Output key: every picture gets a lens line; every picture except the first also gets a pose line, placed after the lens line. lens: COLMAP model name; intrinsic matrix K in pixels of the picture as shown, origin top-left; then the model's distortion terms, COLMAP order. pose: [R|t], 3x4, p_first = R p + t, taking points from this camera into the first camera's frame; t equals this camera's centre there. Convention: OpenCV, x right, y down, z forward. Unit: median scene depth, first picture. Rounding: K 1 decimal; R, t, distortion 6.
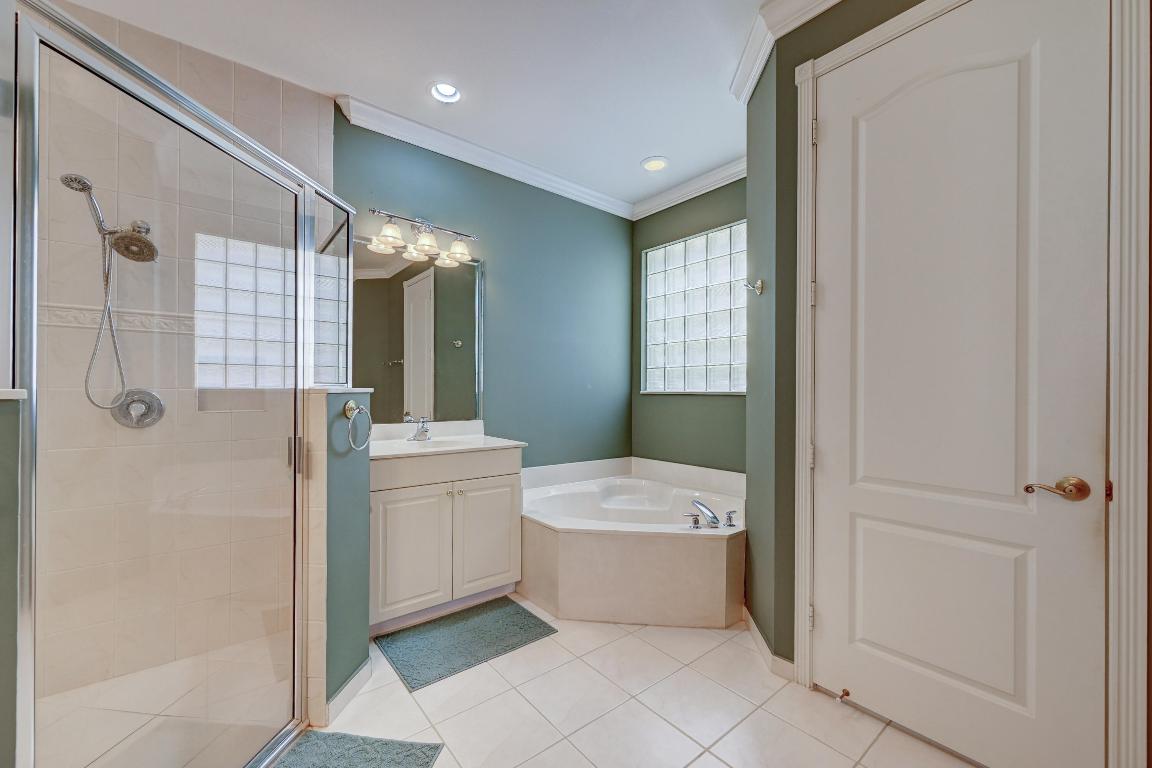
lens RADIAL K [[456.8, 0, 571.9], [0, 456.8, 388.6], [0, 0, 1]] dist [0.001991, -0.000020]
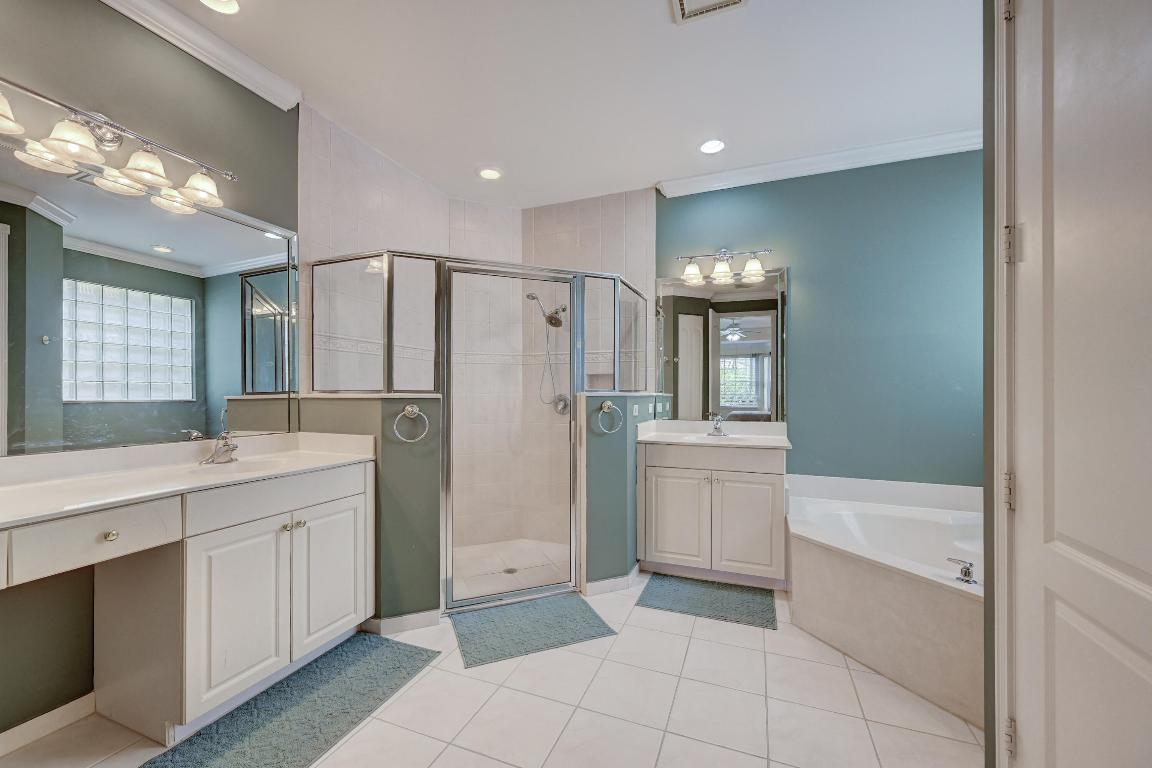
lens RADIAL K [[456.8, 0, 571.9], [0, 456.8, 388.6], [0, 0, 1]] dist [0.001991, -0.000020]
pose [[0.485470, -0.016065, -0.874106, 0.625036], [0.007775, 0.999871, -0.014058, 0.003385], [0.874219, 0.000029, 0.485532, 0.100776]]
